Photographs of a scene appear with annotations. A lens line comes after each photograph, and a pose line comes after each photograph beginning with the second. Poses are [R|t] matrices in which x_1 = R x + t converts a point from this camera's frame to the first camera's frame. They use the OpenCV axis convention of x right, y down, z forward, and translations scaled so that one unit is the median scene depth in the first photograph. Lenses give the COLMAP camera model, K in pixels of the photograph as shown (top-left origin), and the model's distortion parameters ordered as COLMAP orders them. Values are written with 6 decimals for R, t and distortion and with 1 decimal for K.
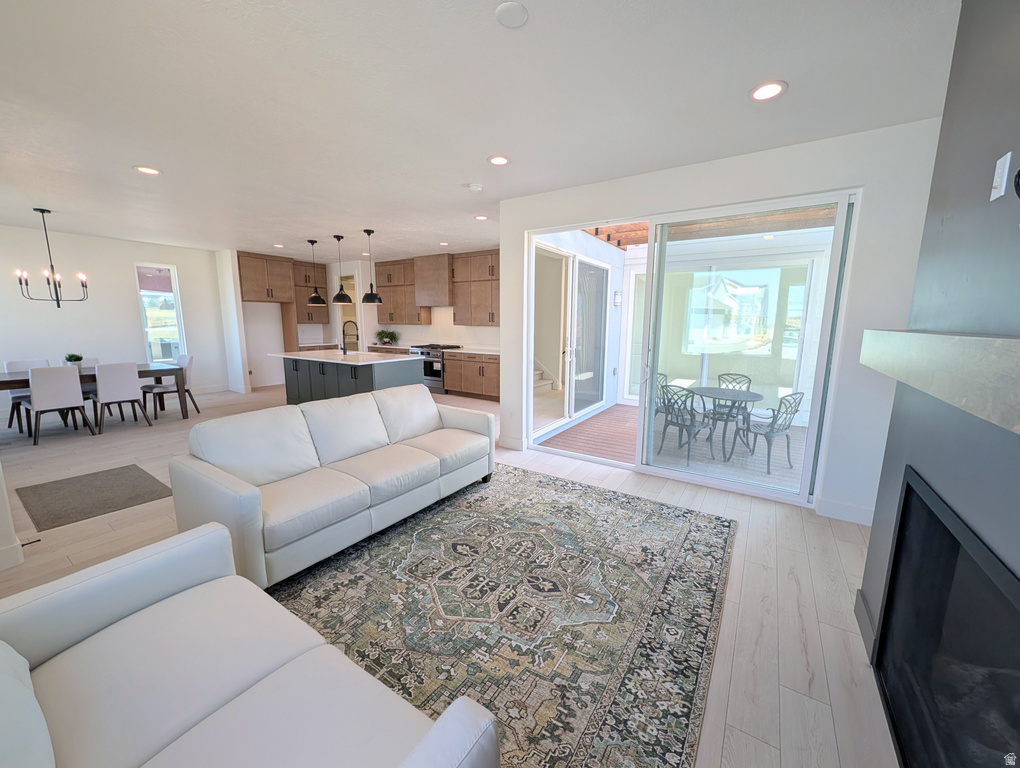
lens RADIAL K [[392.9, 0, 513.0], [0, 392.9, 386.5], [0, 0, 1]] dist [0.000756, 0.000113]
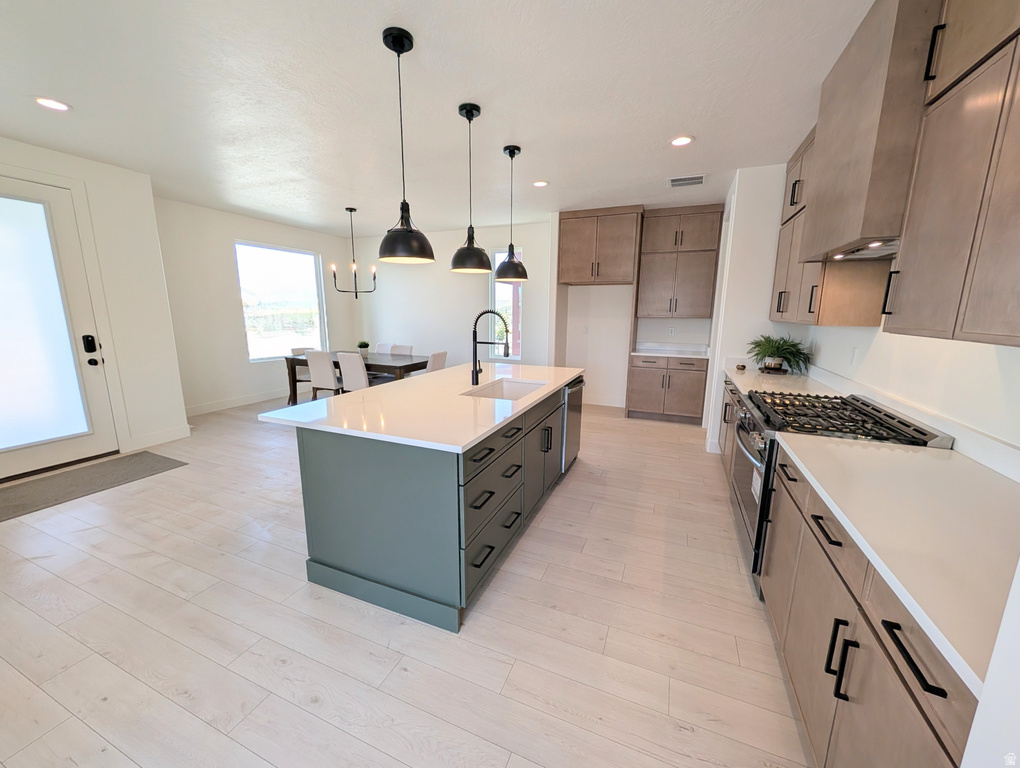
lens RADIAL K [[392.9, 0, 513.2], [0, 392.9, 383.1], [0, 0, 1]] dist [0.000756, 0.000113]
pose [[0.183287, 0.175643, -0.967241, 0.016963], [-0.168990, 0.974892, 0.145010, -0.123963], [0.968426, 0.136875, 0.208367, 0.749328]]
